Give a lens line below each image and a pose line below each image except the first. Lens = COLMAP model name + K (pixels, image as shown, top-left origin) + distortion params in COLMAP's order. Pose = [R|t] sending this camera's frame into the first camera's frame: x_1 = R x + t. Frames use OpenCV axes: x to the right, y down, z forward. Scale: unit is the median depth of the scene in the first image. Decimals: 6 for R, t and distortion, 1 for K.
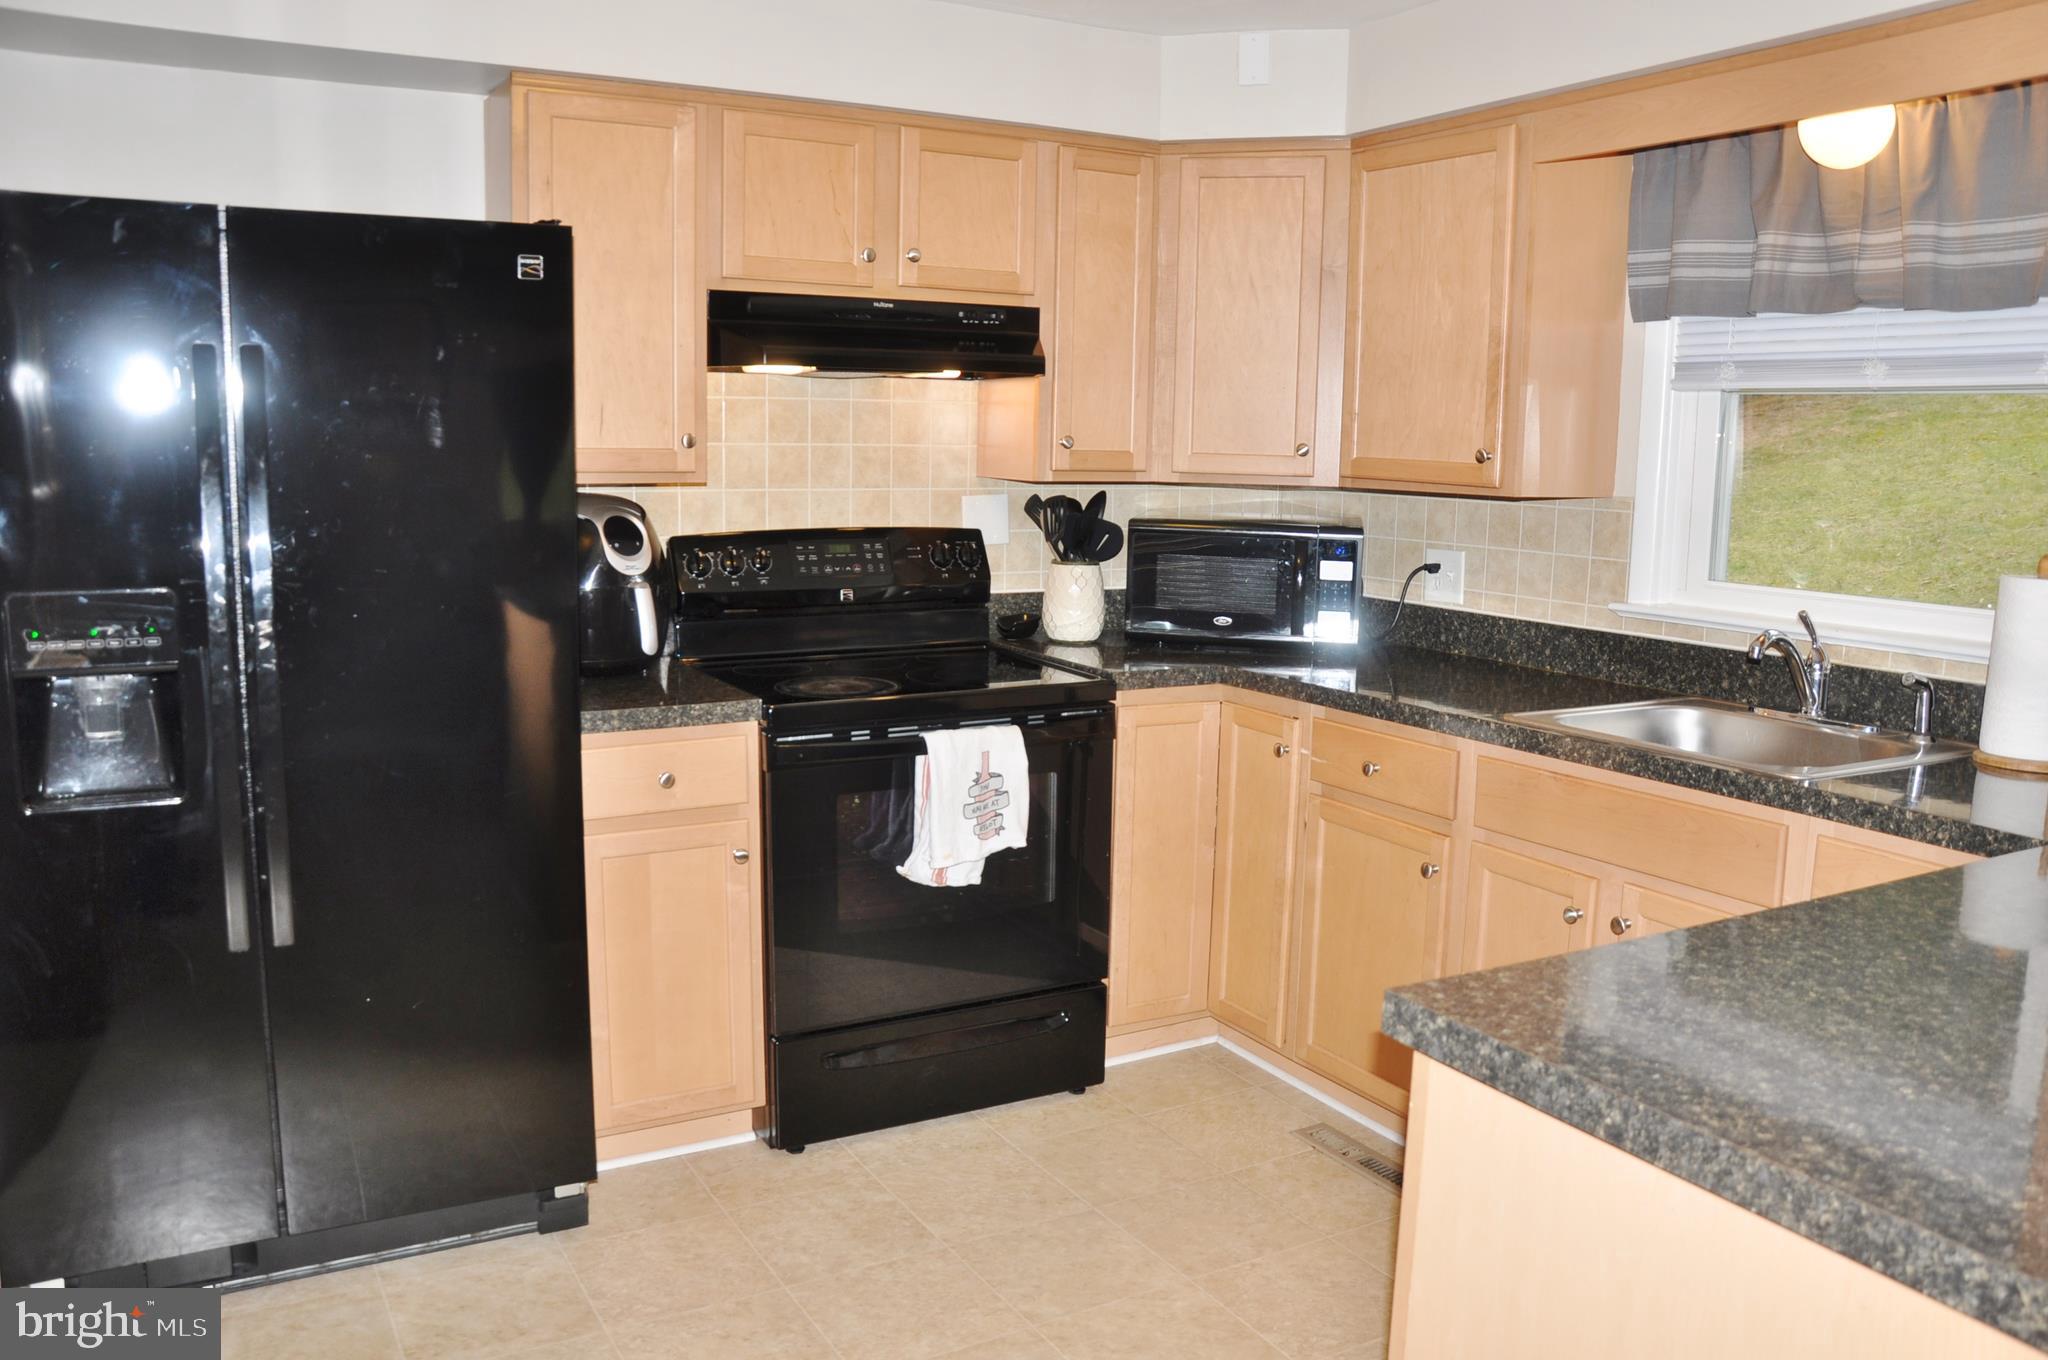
lens RADIAL K [[1578.8, 0, 1035.9], [0, 1578.8, 695.1], [0, 0, 1]] dist [-0.156152, 0.112301]
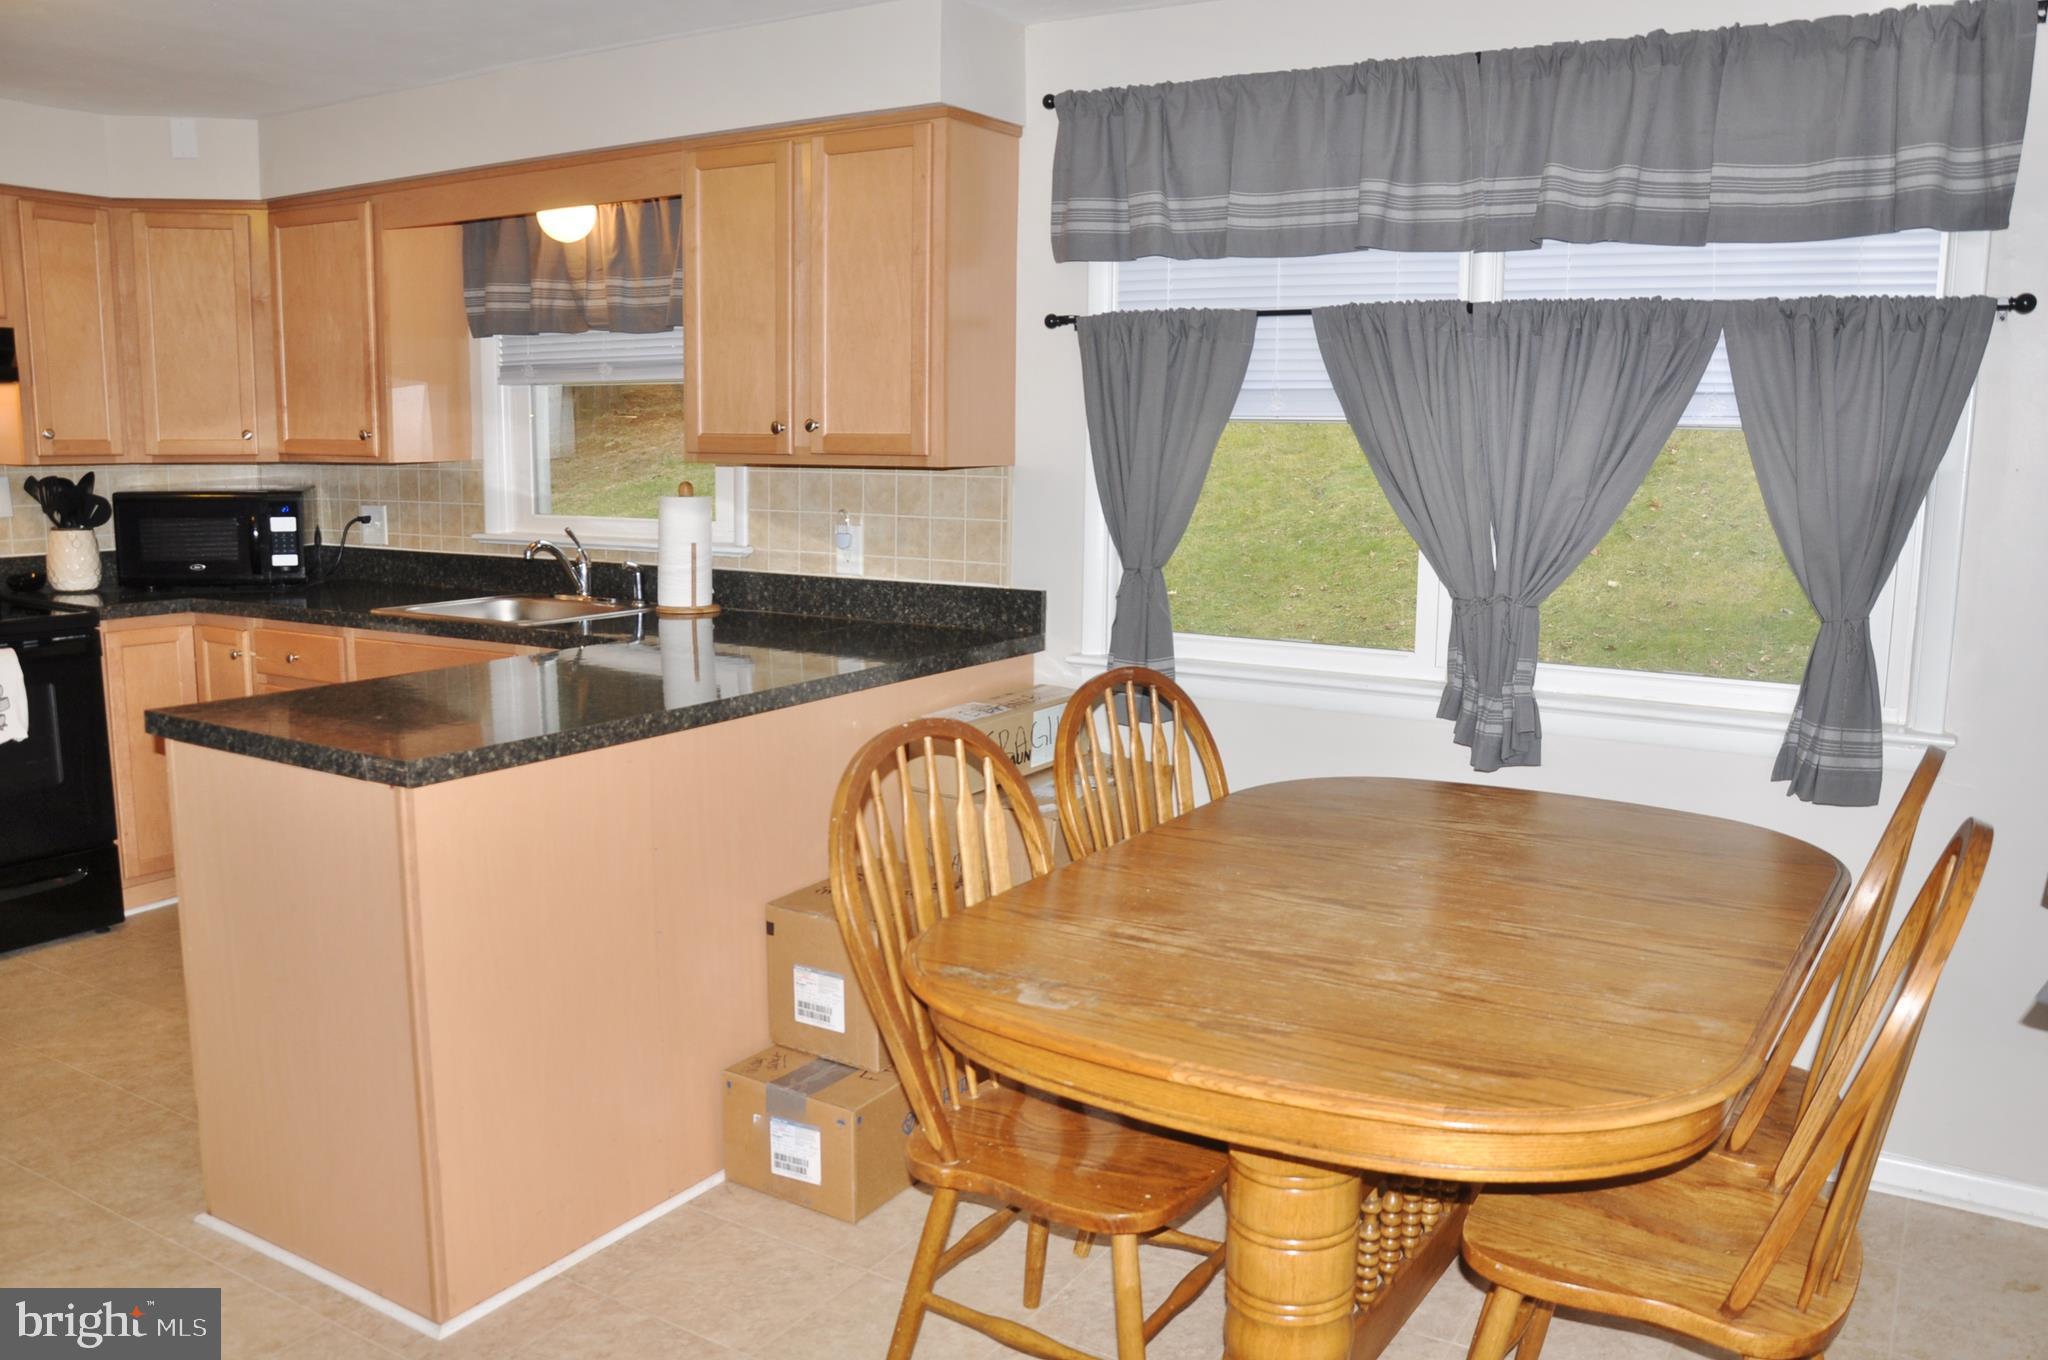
lens RADIAL K [[1578.8, 0, 1035.9], [0, 1578.8, 695.1], [0, 0, 1]] dist [-0.156152, 0.112301]
pose [[0.870669, -0.086812, 0.484148, 0.113884], [0.081424, 0.996160, 0.032191, 0.081694], [-0.485083, 0.011393, 0.874394, -0.482402]]
